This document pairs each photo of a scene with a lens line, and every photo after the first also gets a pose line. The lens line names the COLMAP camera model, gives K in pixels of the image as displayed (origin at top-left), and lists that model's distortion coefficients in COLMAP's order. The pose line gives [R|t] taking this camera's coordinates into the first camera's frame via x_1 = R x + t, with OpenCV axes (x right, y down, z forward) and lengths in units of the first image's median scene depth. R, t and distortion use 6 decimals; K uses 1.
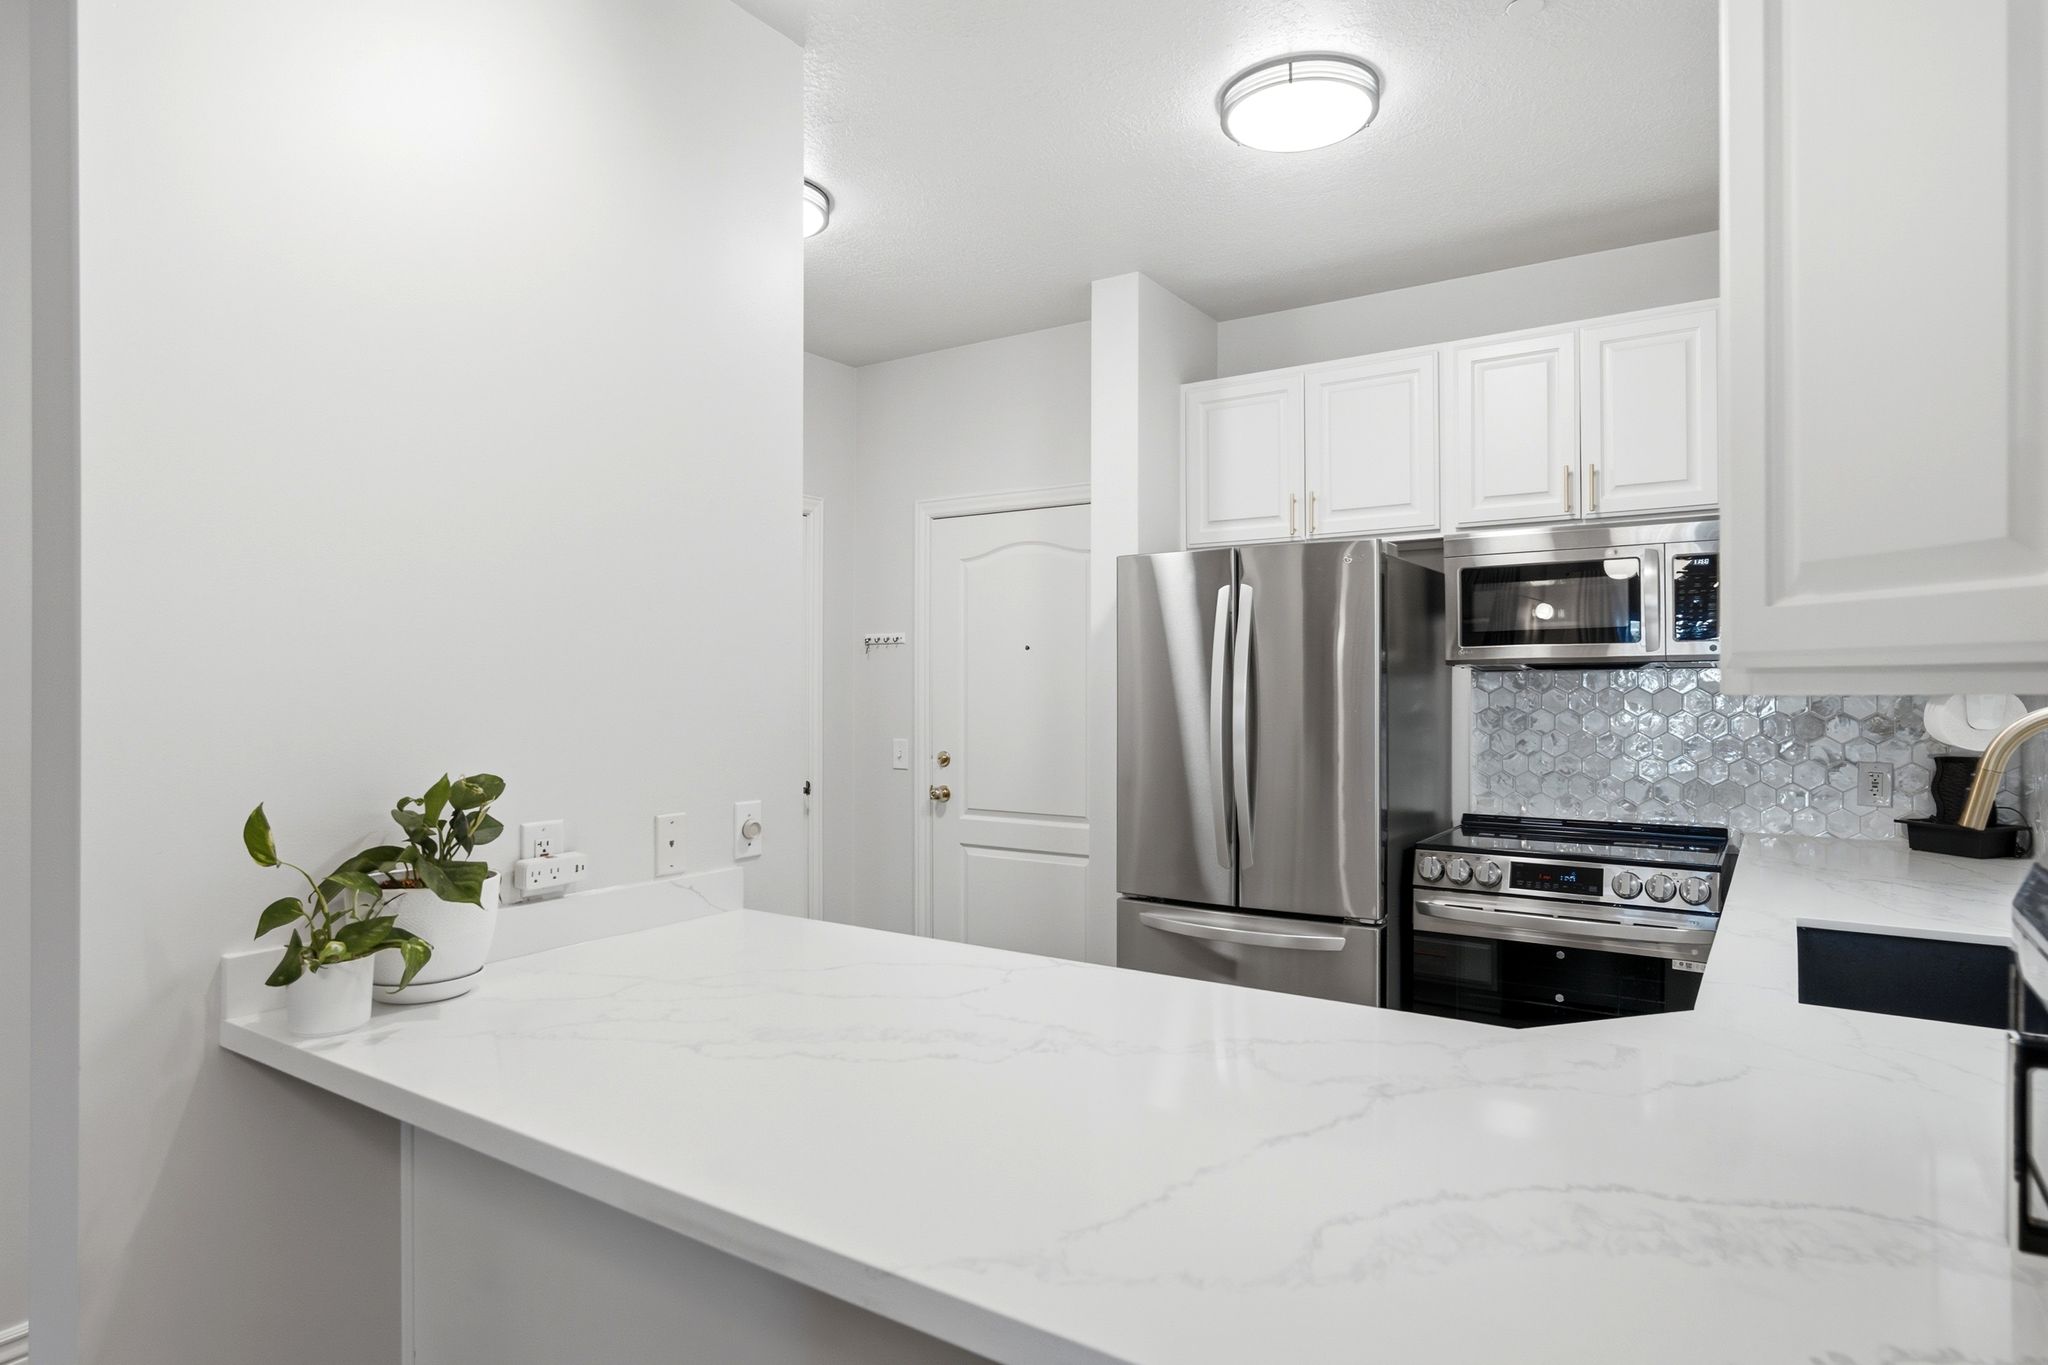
lens RADIAL K [[1160.3, 0, 1023.5], [0, 1160.3, 684.9], [0, 0, 1]] dist [0.000662, -0.000270]
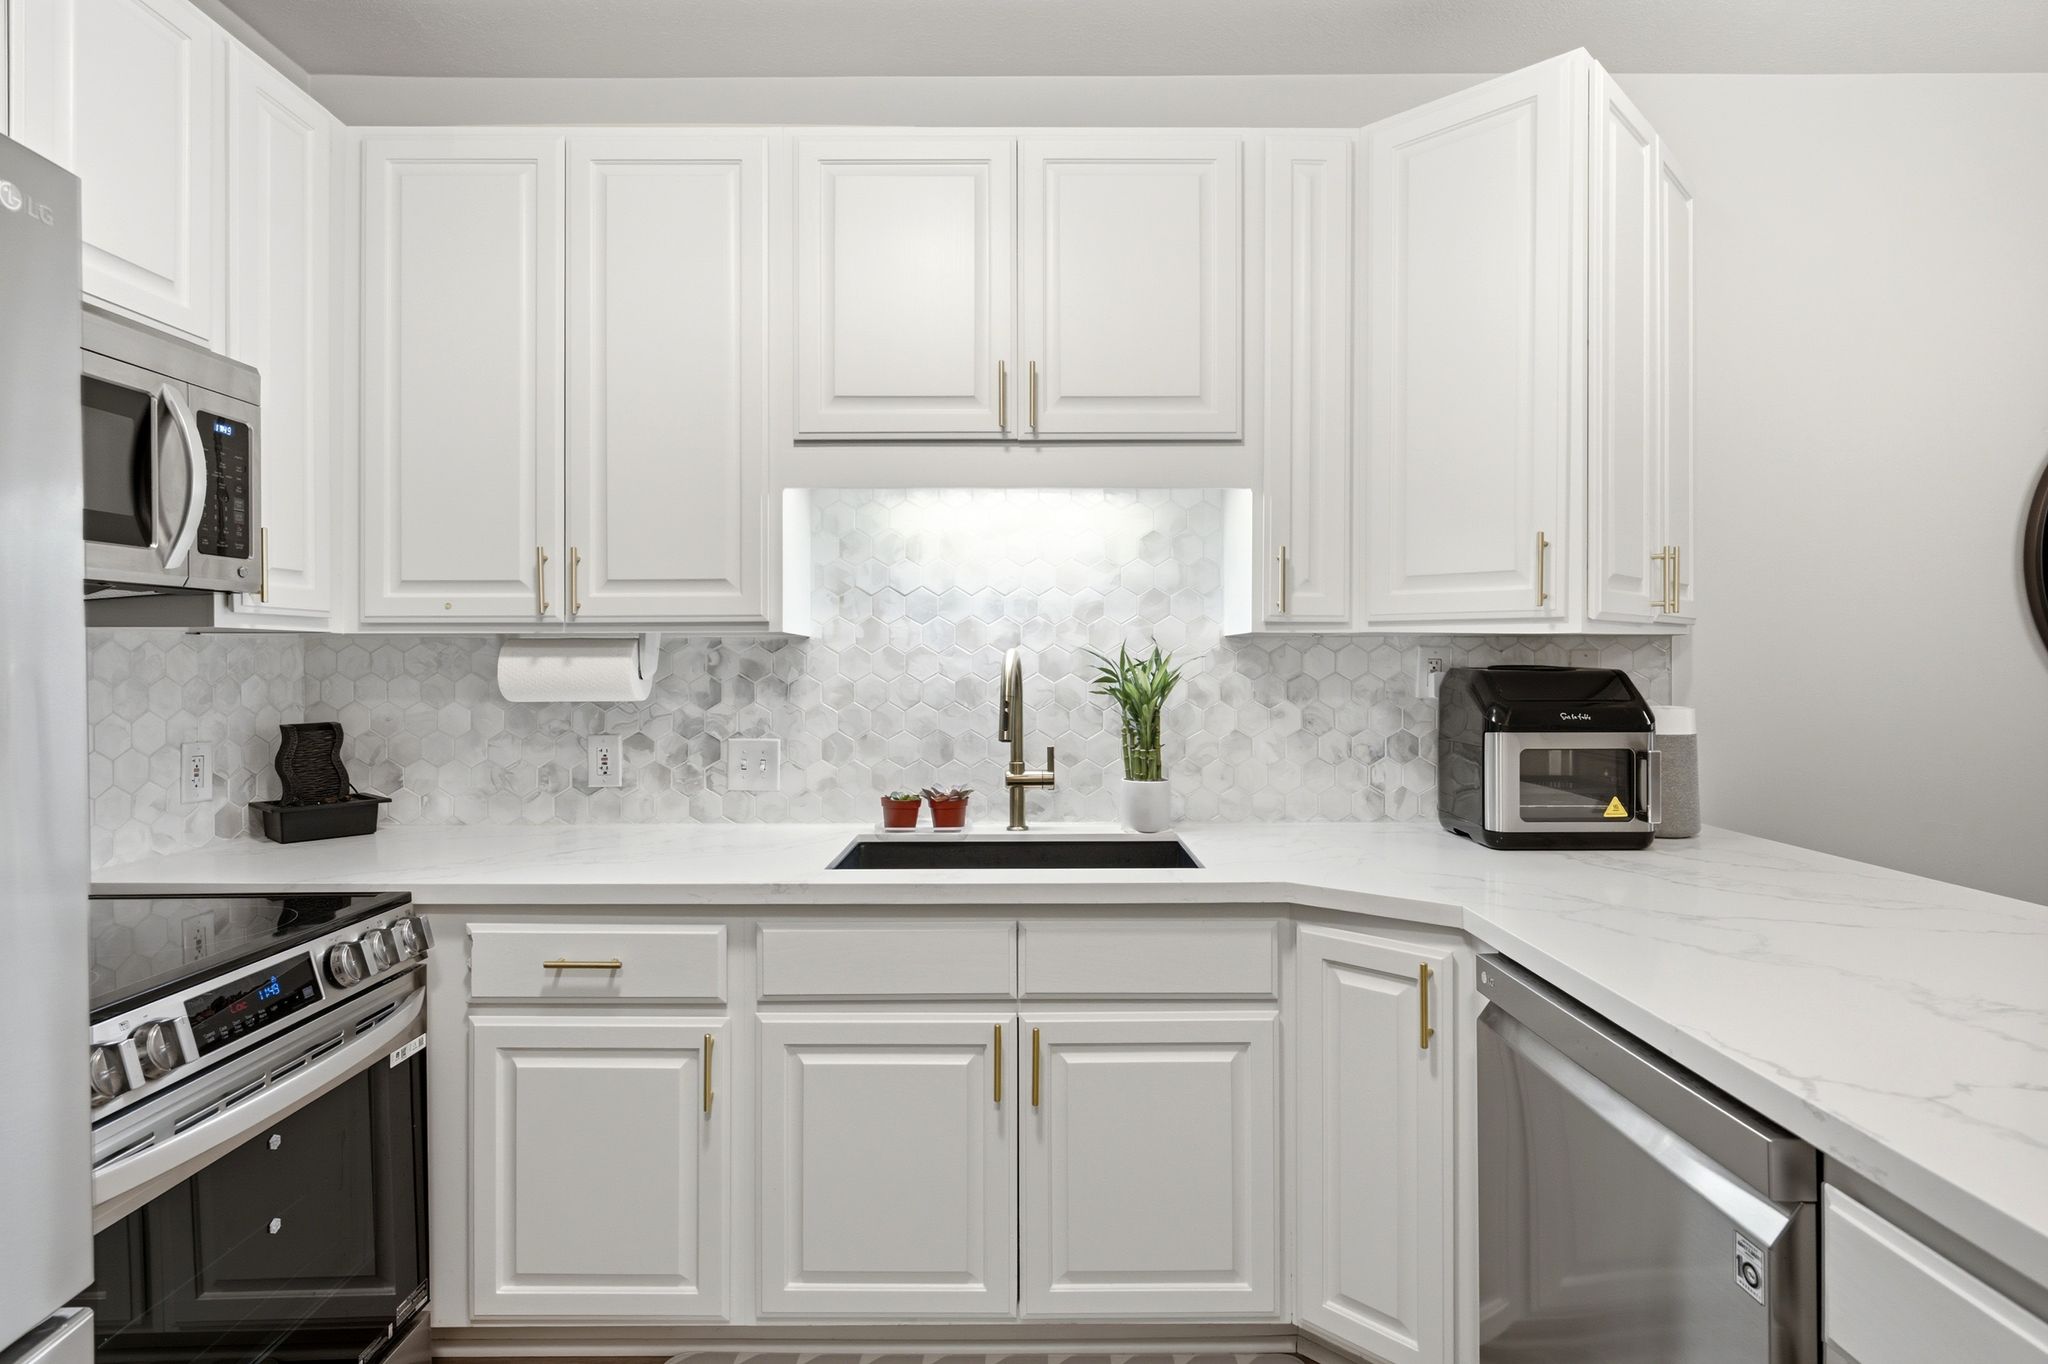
lens RADIAL K [[1024.8, 0, 1024.8], [0, 1024.8, 675.2], [0, 0, 1]] dist [-0.002451, -0.000131]
pose [[-0.557276, -0.009923, 0.830268, -0.101589], [0.002061, 0.999909, 0.013333, 0.017461], [-0.830324, 0.009141, -0.557205, 0.953490]]
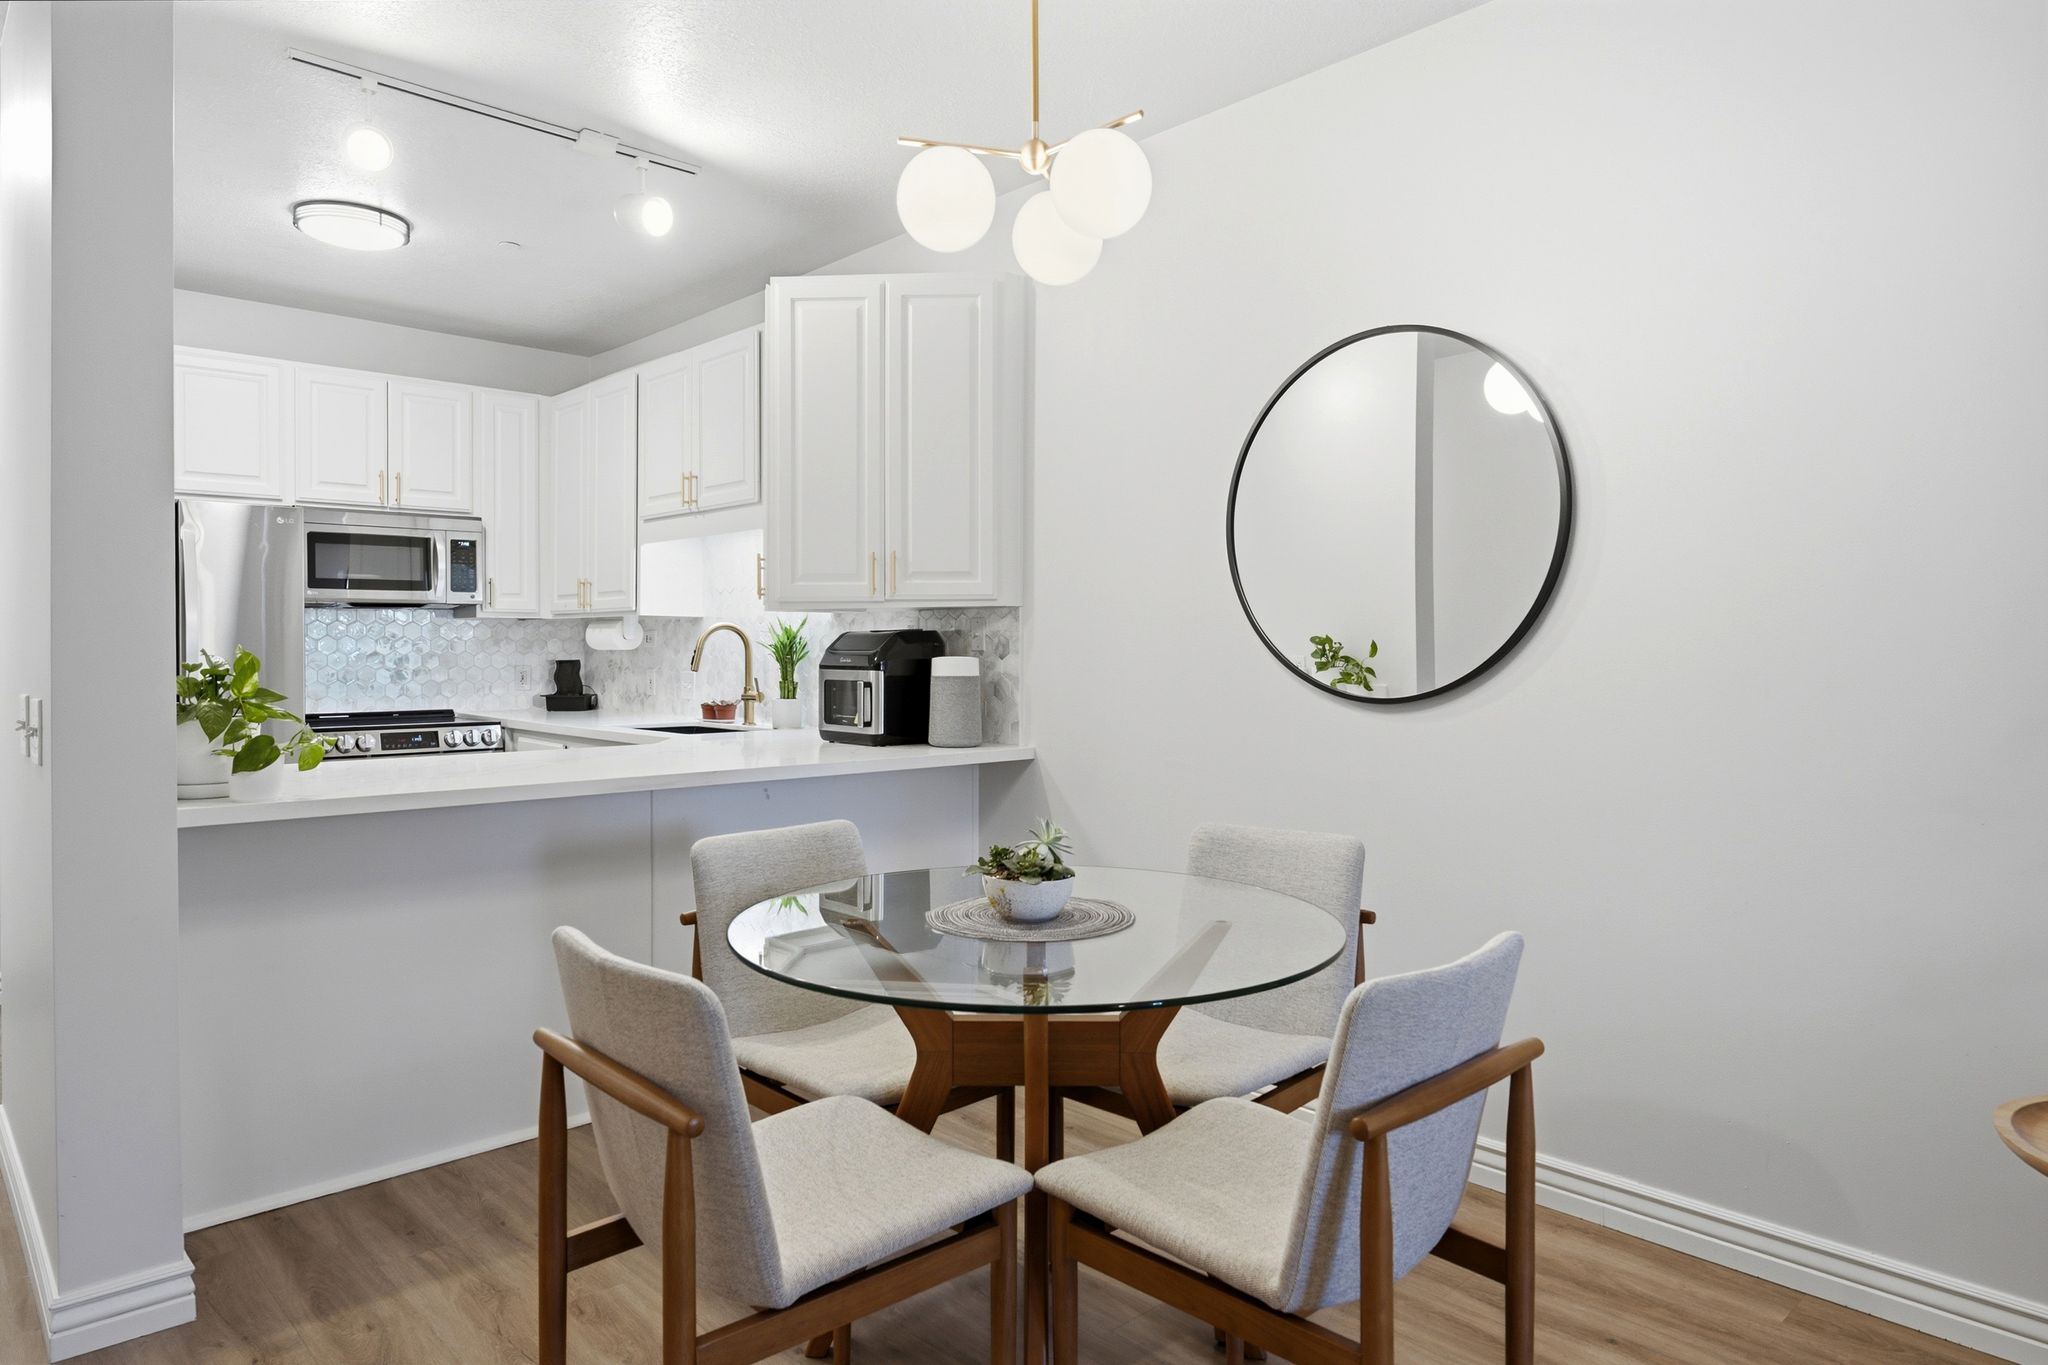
lens RADIAL K [[1278.9, 0, 1019.0], [0, 1278.9, 661.0], [0, 0, 1]] dist [0.026243, 0.000539]
pose [[0.245823, -0.007308, 0.969287, -0.998783], [-0.001332, 0.999968, 0.007877, 0.044783], [-0.969314, -0.003228, 0.245805, -0.214328]]
